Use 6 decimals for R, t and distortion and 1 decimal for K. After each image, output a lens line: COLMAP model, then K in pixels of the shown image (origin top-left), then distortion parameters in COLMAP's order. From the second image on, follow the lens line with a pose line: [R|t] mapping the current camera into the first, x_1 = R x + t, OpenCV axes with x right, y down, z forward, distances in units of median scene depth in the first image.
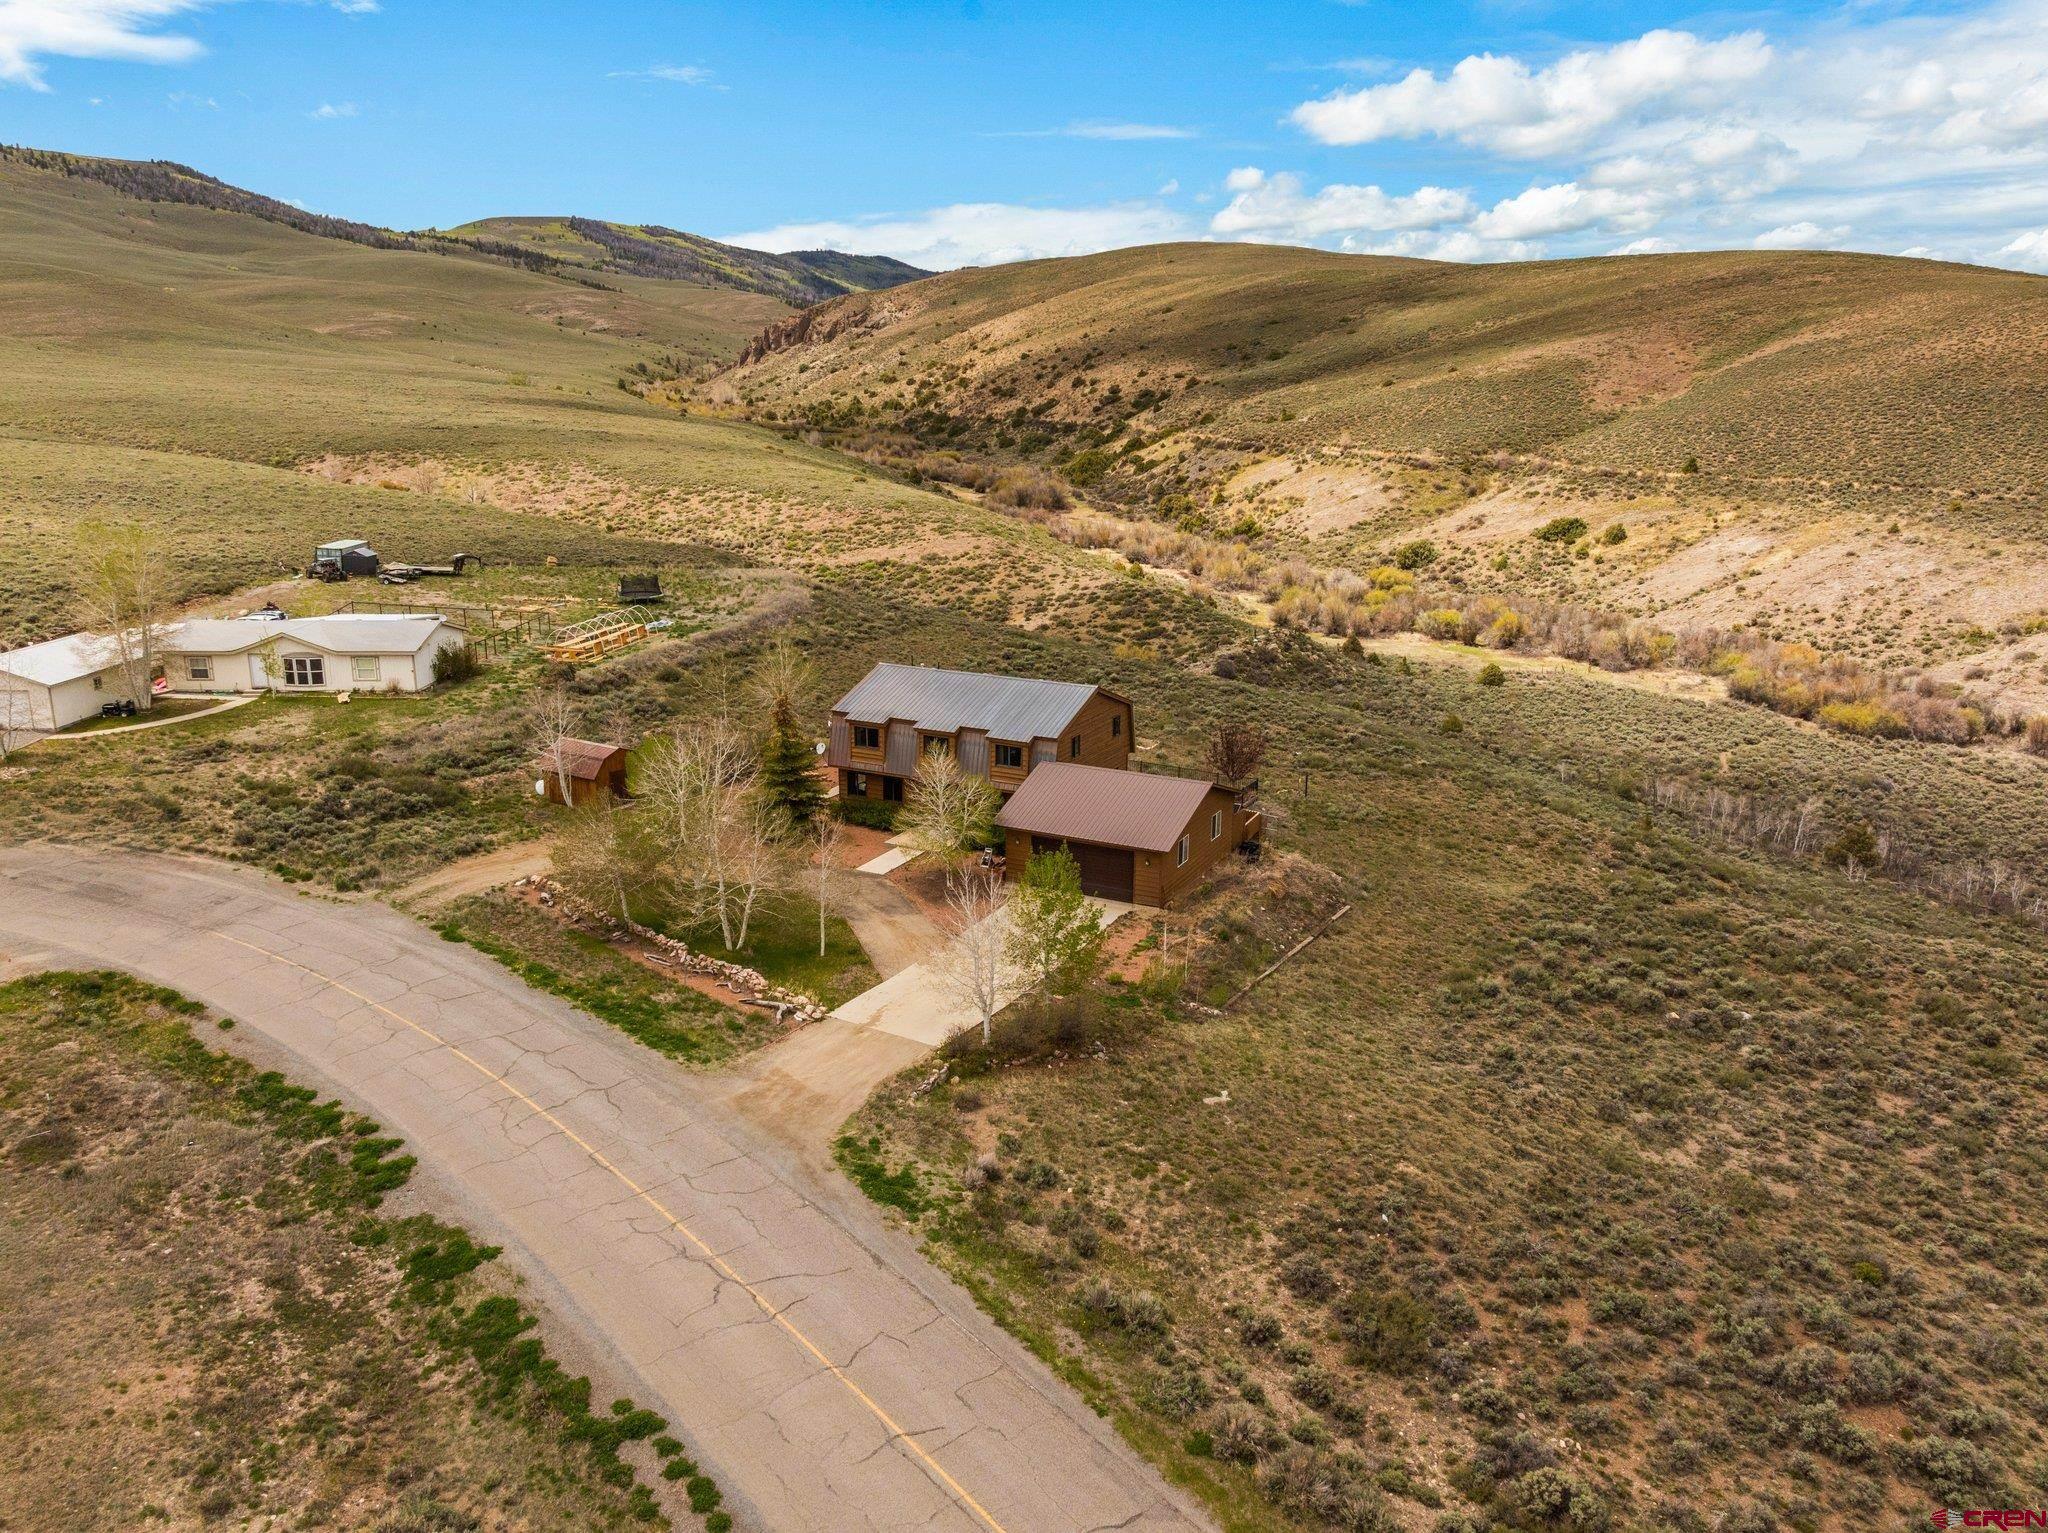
lens RADIAL K [[1432.9, 0, 1024.0], [0, 1432.9, 766.5], [0, 0, 1]] dist [-0.047142, 0.004241]
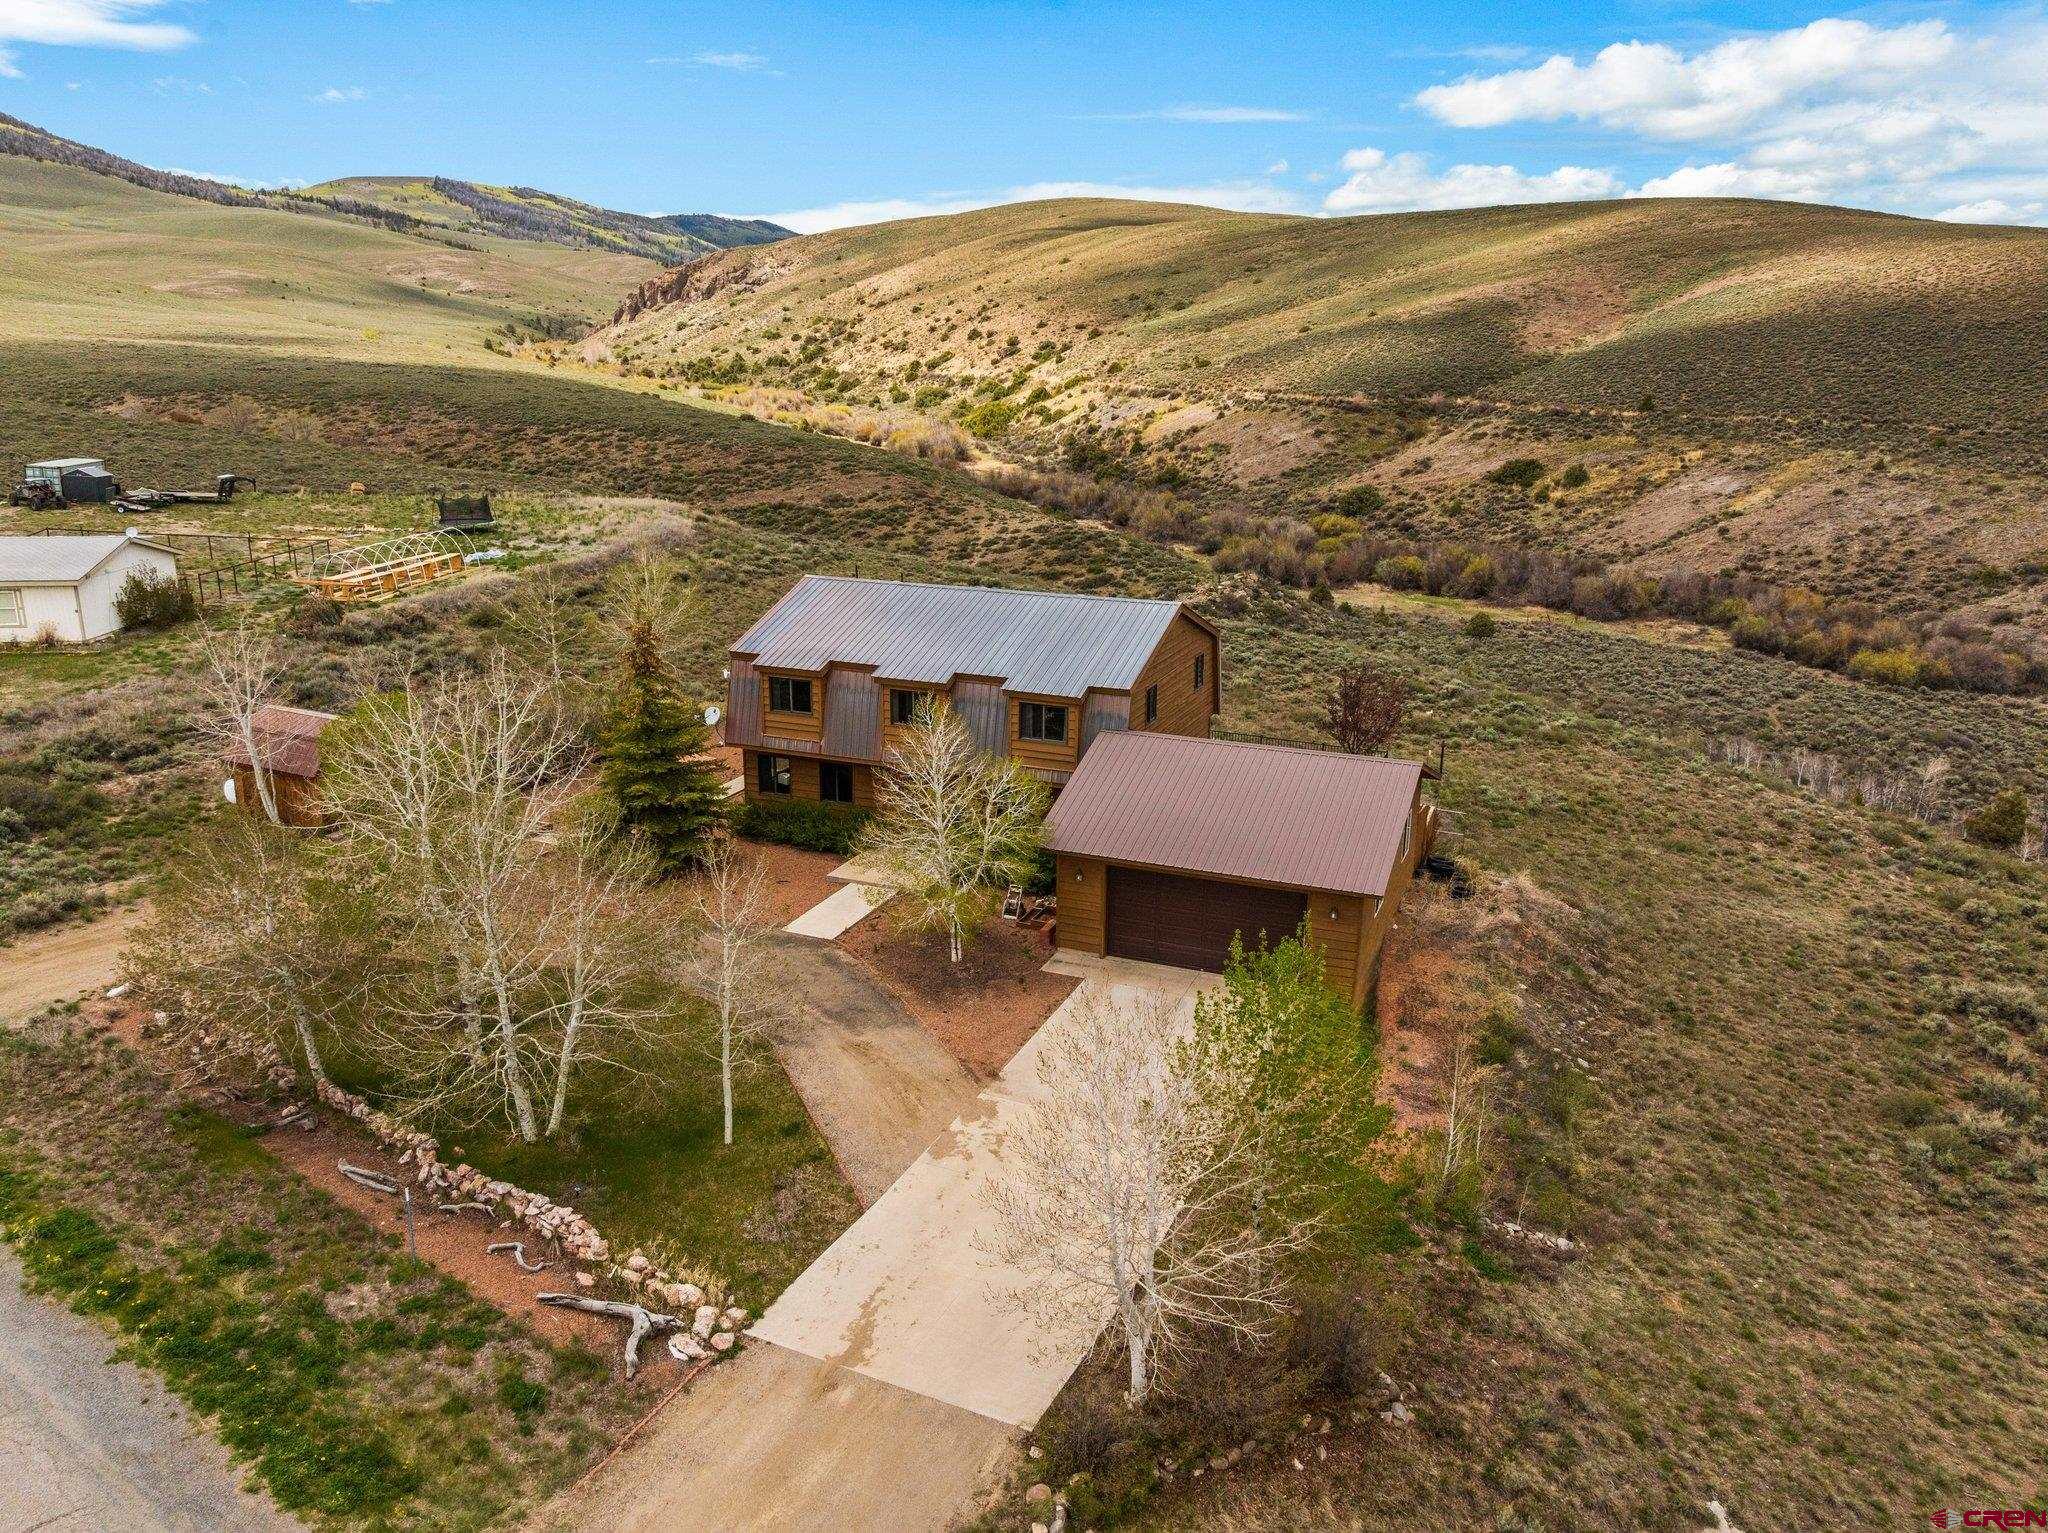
lens RADIAL K [[1432.9, 0, 1024.0], [0, 1432.9, 766.5], [0, 0, 1]] dist [-0.047142, 0.004241]
pose [[0.996940, -0.020428, 0.075454, -0.016749], [0.018935, 0.999612, 0.020450, -0.000359], [-0.075843, -0.018959, 0.996940, 0.114620]]
